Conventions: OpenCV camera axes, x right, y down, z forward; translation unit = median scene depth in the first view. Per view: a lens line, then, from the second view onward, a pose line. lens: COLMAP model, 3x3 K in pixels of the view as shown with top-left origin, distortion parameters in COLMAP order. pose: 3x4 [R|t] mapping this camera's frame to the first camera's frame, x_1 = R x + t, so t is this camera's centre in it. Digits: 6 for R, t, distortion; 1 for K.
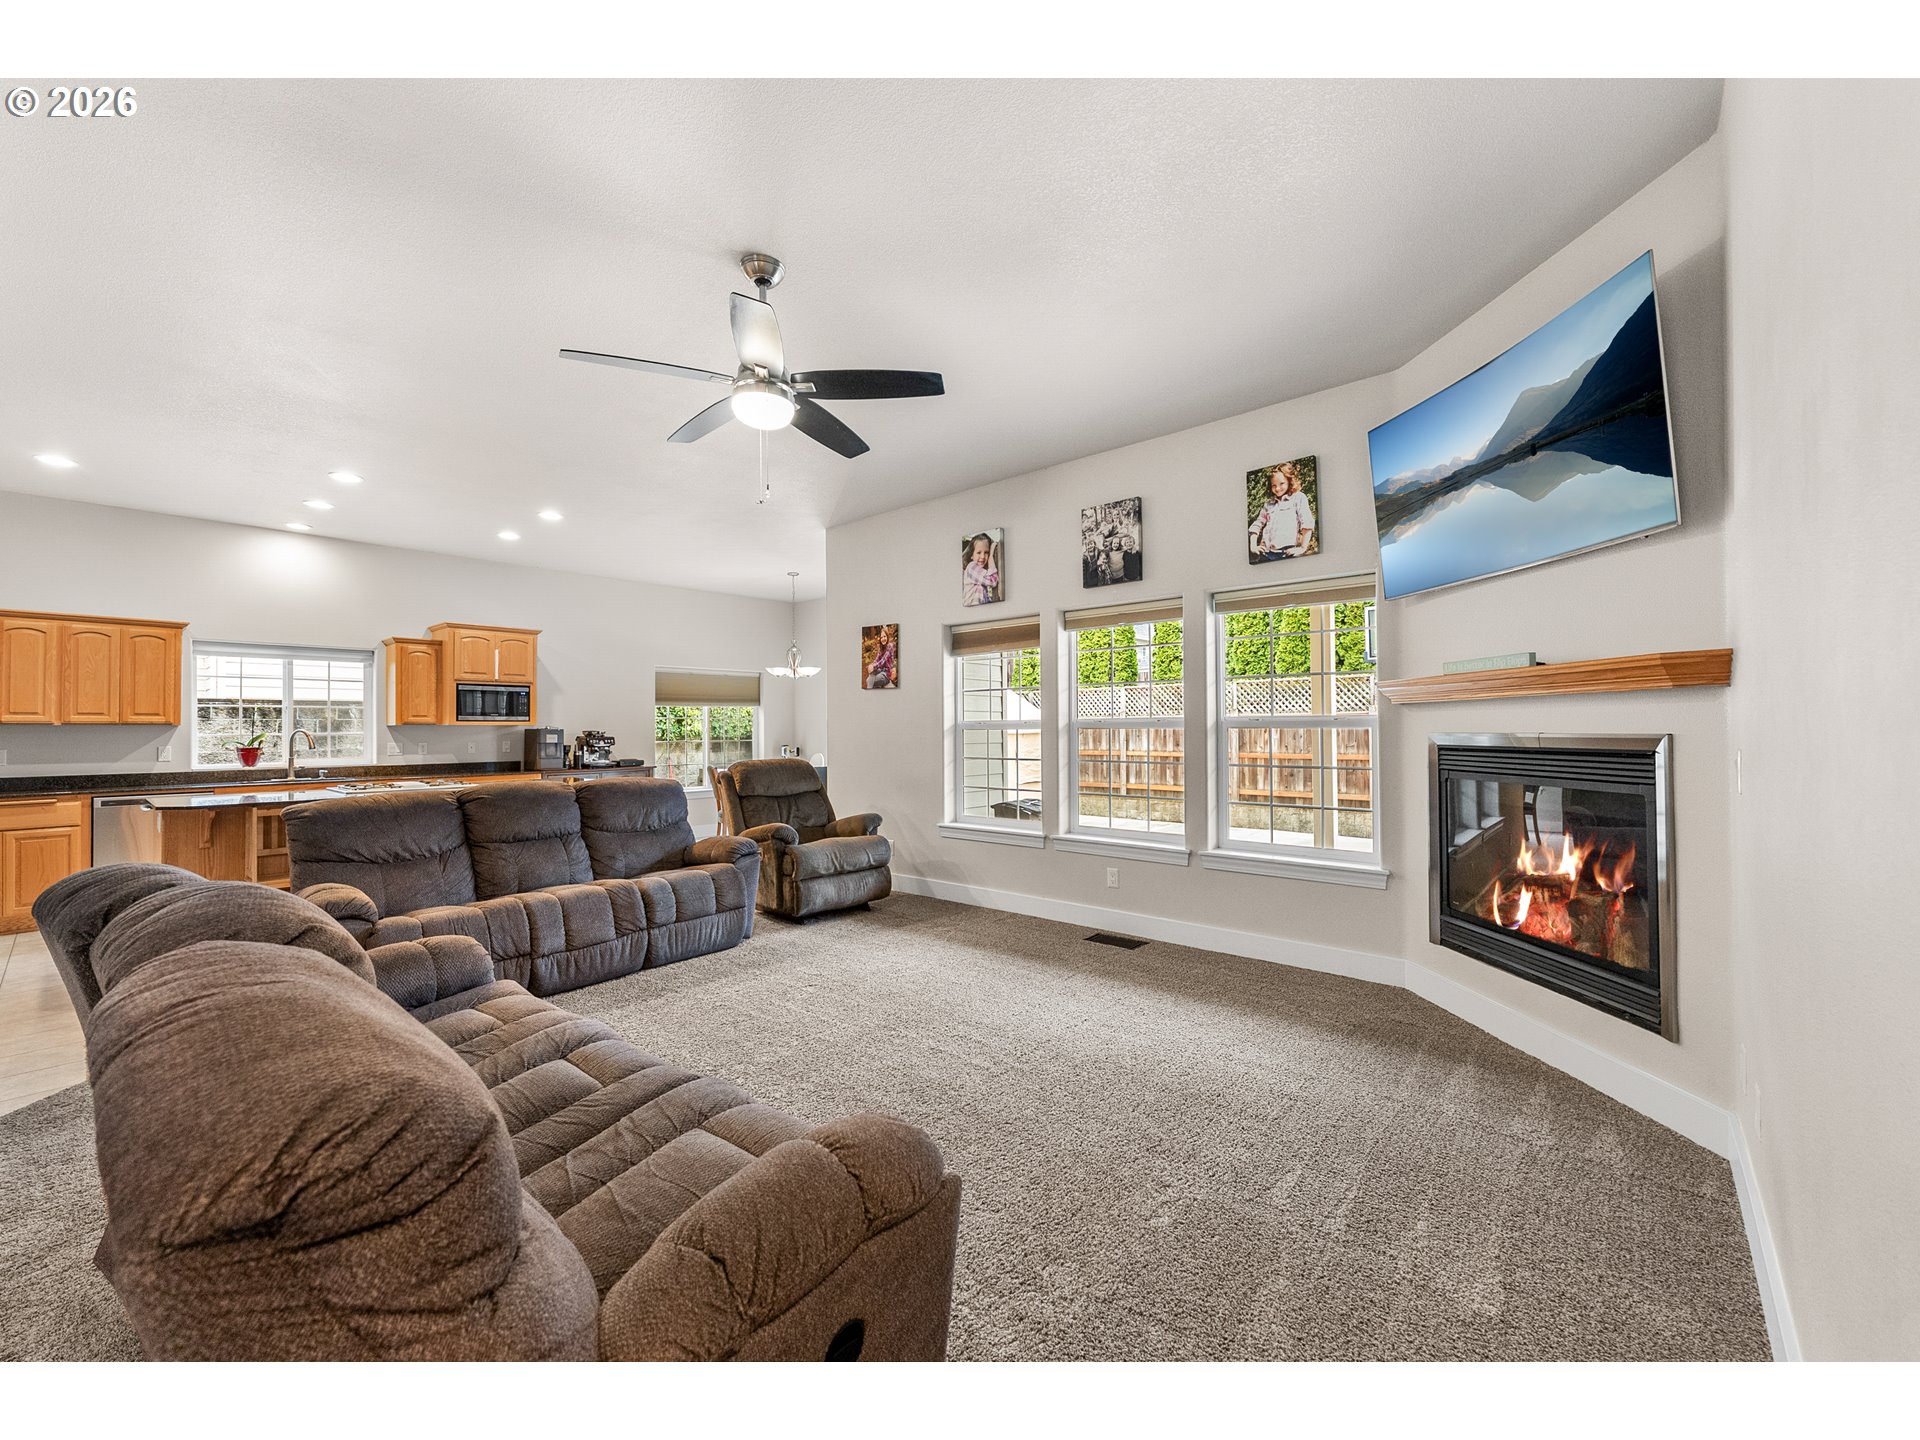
lens RADIAL K [[782.4, 0, 948.9], [0, 782.4, 730.7], [0, 0, 1]] dist [0.001341, -0.000988]
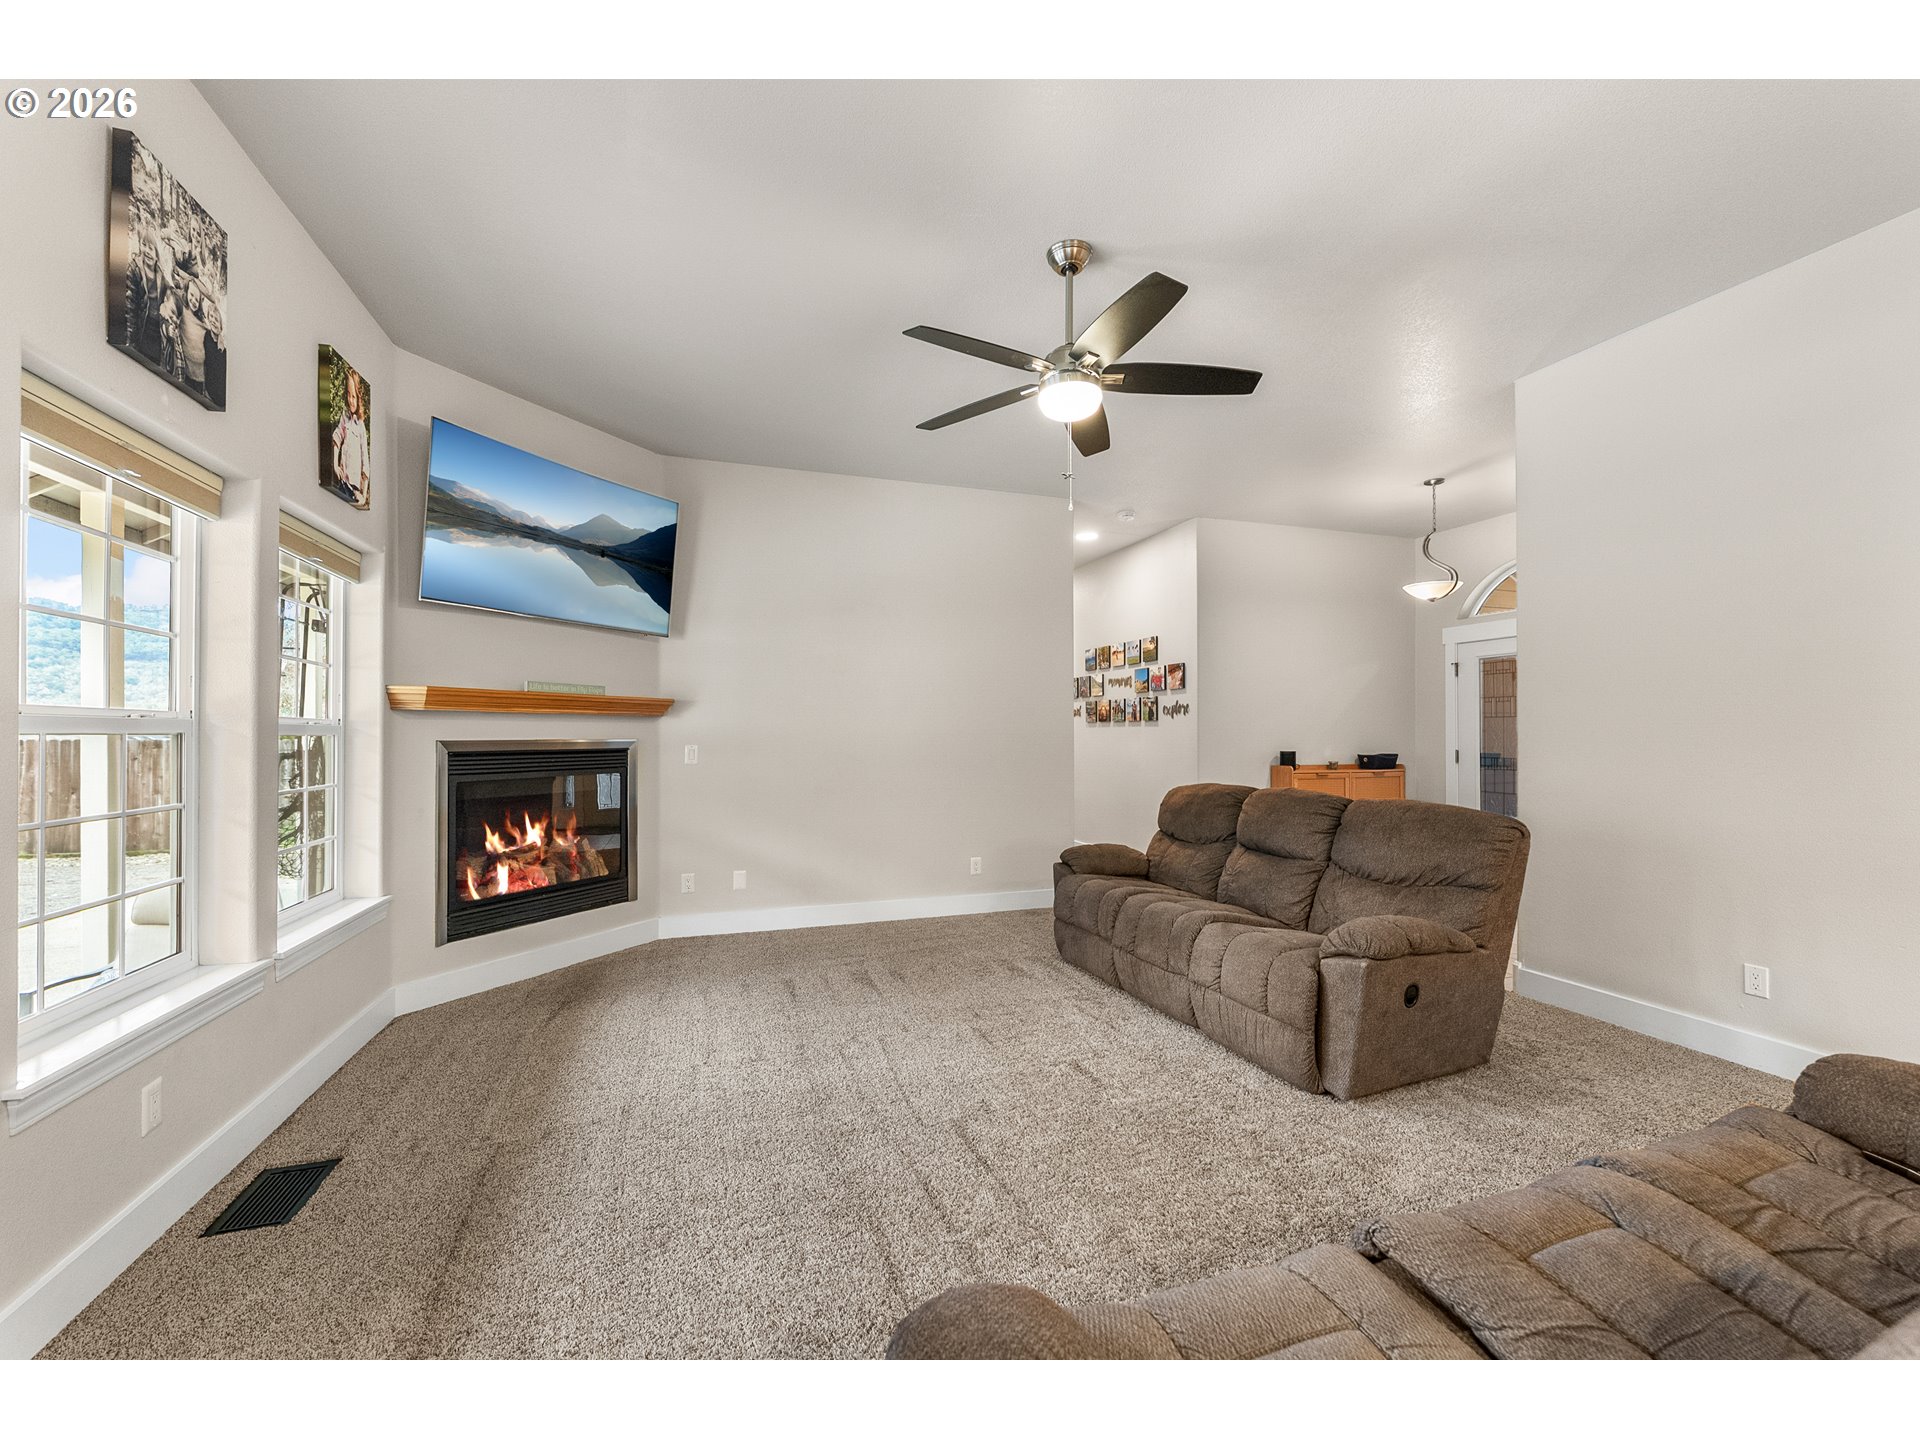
lens RADIAL K [[782.4, 0, 961.7], [0, 782.4, 727.1], [0, 0, 1]] dist [0.001341, -0.000988]
pose [[-0.873099, 0.015487, 0.487297, -0.310707], [0.010534, 0.999861, -0.012904, 0.003212], [-0.487429, -0.006134, -0.873141, 1.026627]]
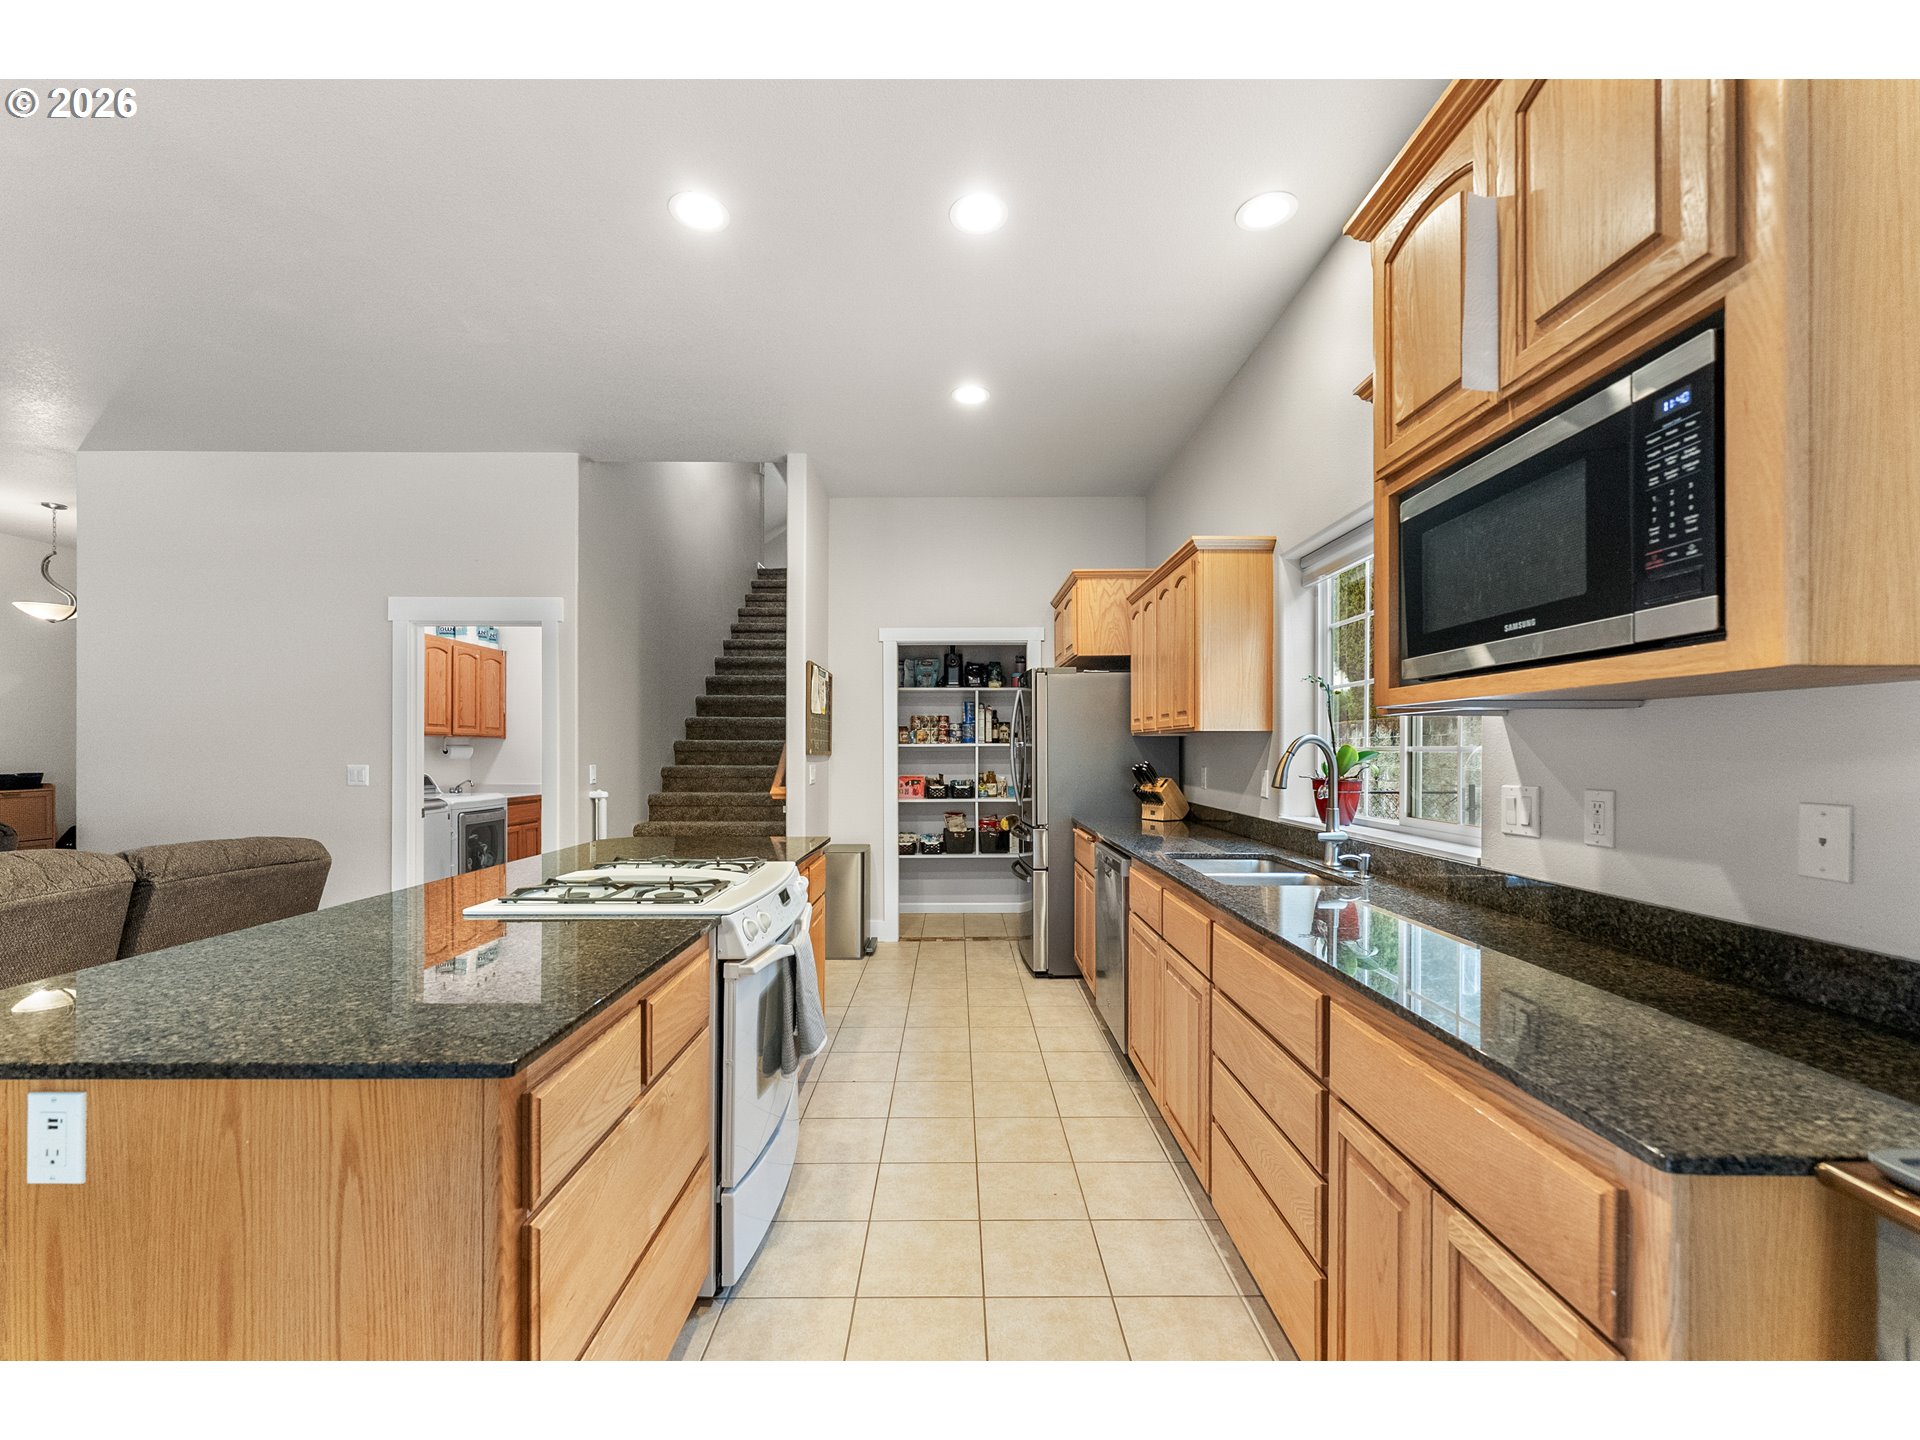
lens RADIAL K [[782.4, 0, 958.2], [0, 782.4, 750.0], [0, 0, 1]] dist [0.001341, -0.000988]
pose [[-0.740679, 0.006684, -0.671826, -0.553552], [0.004518, 0.999977, 0.004967, 0.003126], [0.671844, 0.000643, -0.740693, 1.436247]]
